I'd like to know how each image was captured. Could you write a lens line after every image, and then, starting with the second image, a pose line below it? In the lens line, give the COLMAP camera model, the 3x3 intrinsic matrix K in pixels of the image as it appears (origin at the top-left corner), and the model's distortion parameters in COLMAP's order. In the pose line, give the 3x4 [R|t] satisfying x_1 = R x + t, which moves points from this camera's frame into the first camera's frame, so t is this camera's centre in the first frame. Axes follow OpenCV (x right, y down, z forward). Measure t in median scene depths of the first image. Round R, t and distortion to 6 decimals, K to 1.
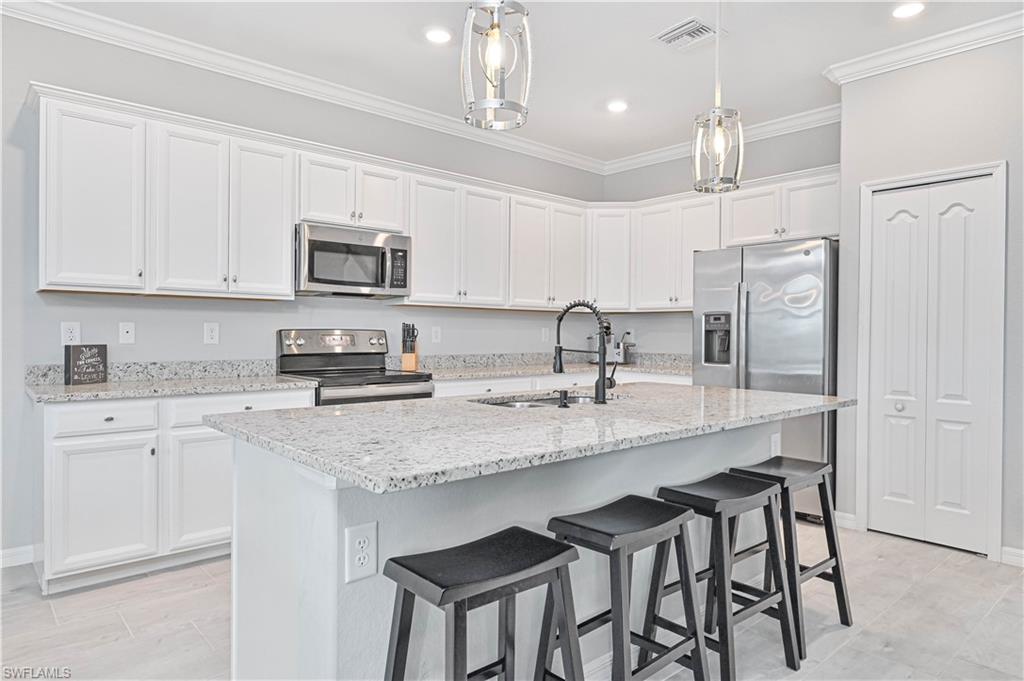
lens RADIAL K [[617.4, 0, 513.0], [0, 617.4, 337.1], [0, 0, 1]] dist [-0.026883, -0.000231]
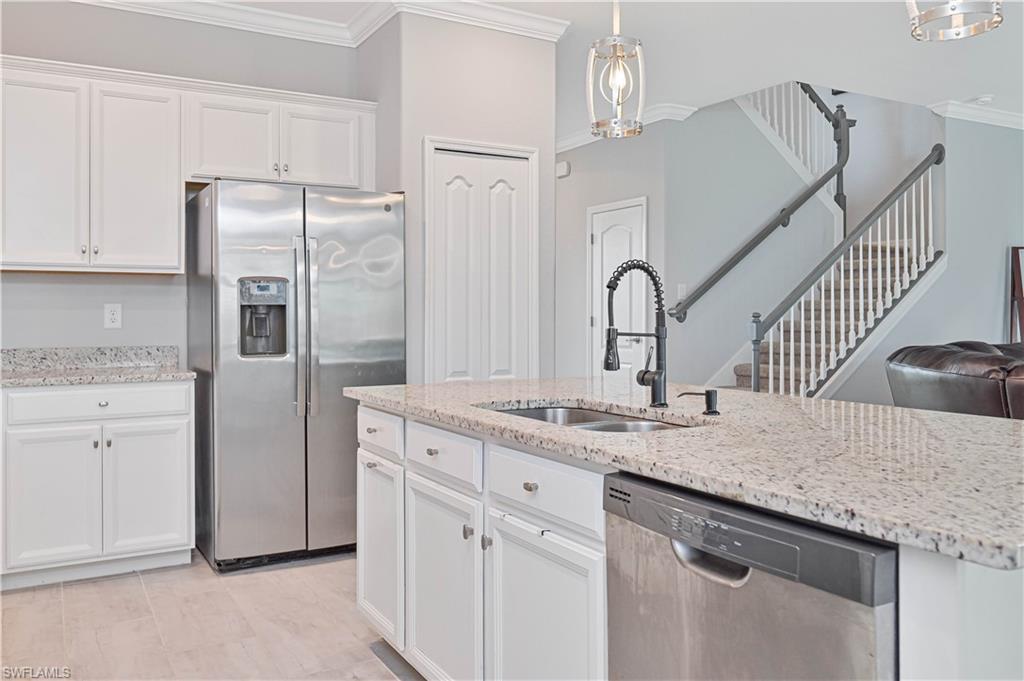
lens RADIAL K [[824.2, 0, 519.0], [0, 824.2, 307.6], [0, 0, 1]] dist [0.009076, -0.005249]
pose [[0.206166, 0.000265, 0.978517, -0.553028], [0.009459, 0.999953, -0.002264, -0.004418], [-0.978471, 0.009723, 0.206154, 0.637503]]
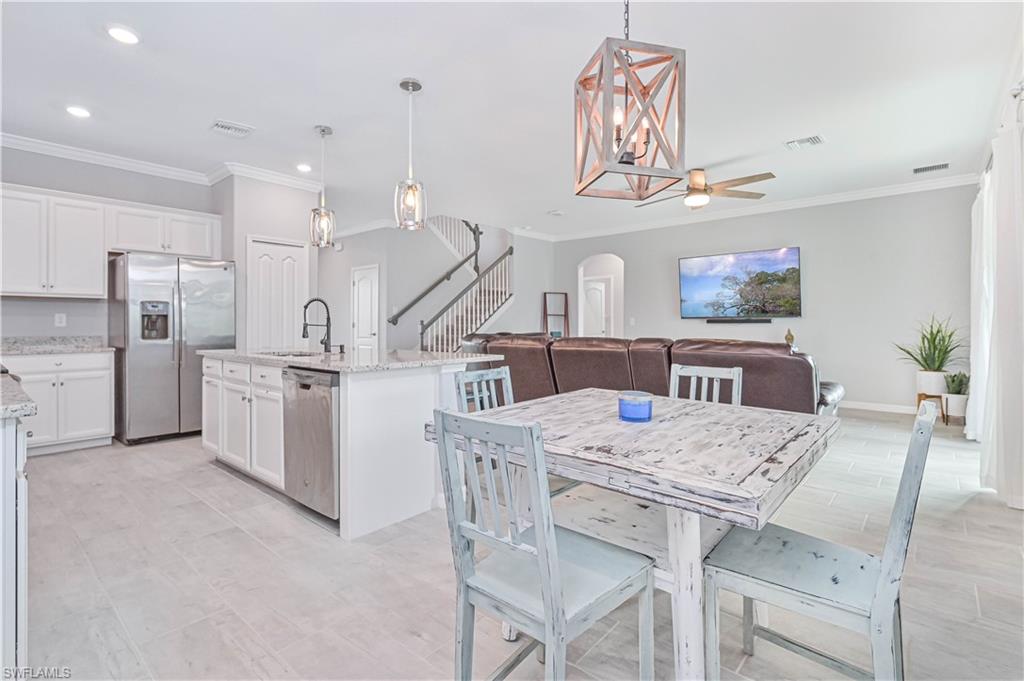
lens RADIAL K [[487.3, 0, 514.9], [0, 487.3, 320.5], [0, 0, 1]] dist [-0.001039, 0.000892]
pose [[-0.125717, 0.000229, 0.992066, -0.970166], [0.006456, 0.999979, 0.000587, 0.007530], [-0.992045, 0.006479, -0.125716, 0.401353]]
